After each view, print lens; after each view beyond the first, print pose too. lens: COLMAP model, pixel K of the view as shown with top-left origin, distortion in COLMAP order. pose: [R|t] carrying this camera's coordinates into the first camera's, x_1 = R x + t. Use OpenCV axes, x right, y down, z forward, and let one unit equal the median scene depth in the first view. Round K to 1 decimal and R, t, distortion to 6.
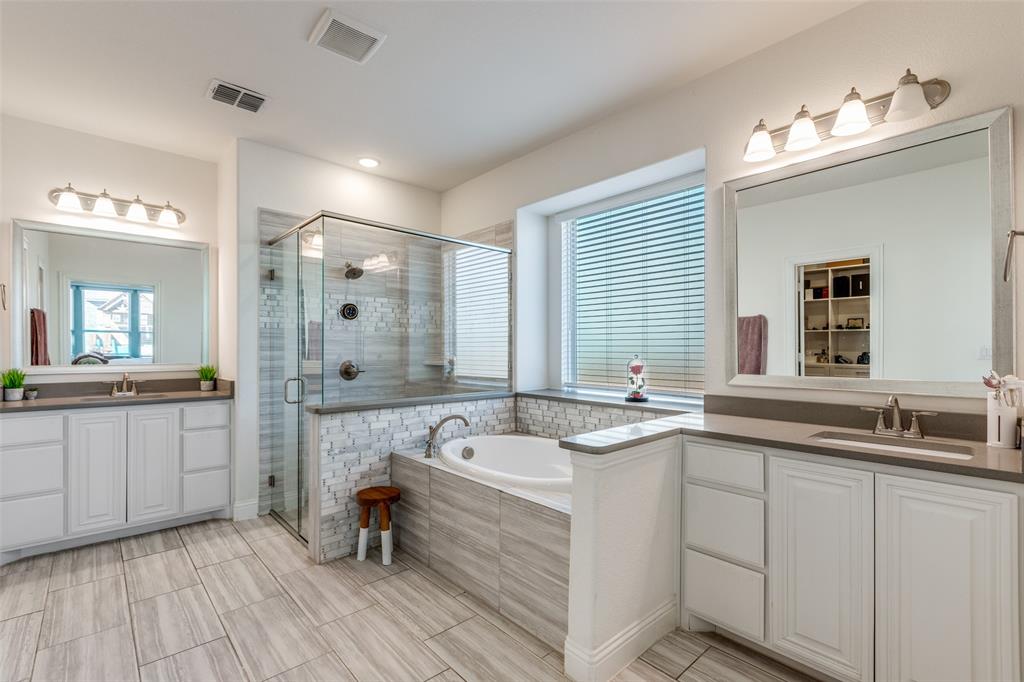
lens RADIAL K [[461.6, 0, 514.2], [0, 461.6, 347.0], [0, 0, 1]] dist [-0.002603, -0.001073]
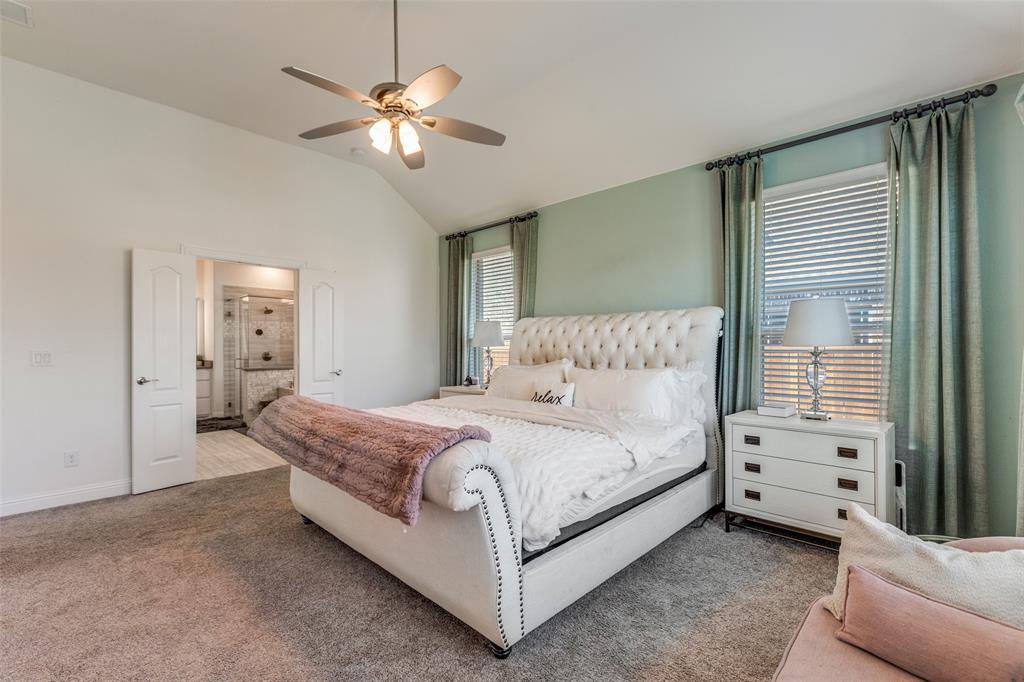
lens RADIAL K [[461.6, 0, 504.9], [0, 461.6, 345.6], [0, 0, 1]] dist [-0.002603, -0.001073]
pose [[0.998993, -0.002039, 0.044830, 0.734689], [0.001995, 0.999998, 0.001009, 0.000066], [-0.044832, -0.000919, 0.998994, -1.341516]]
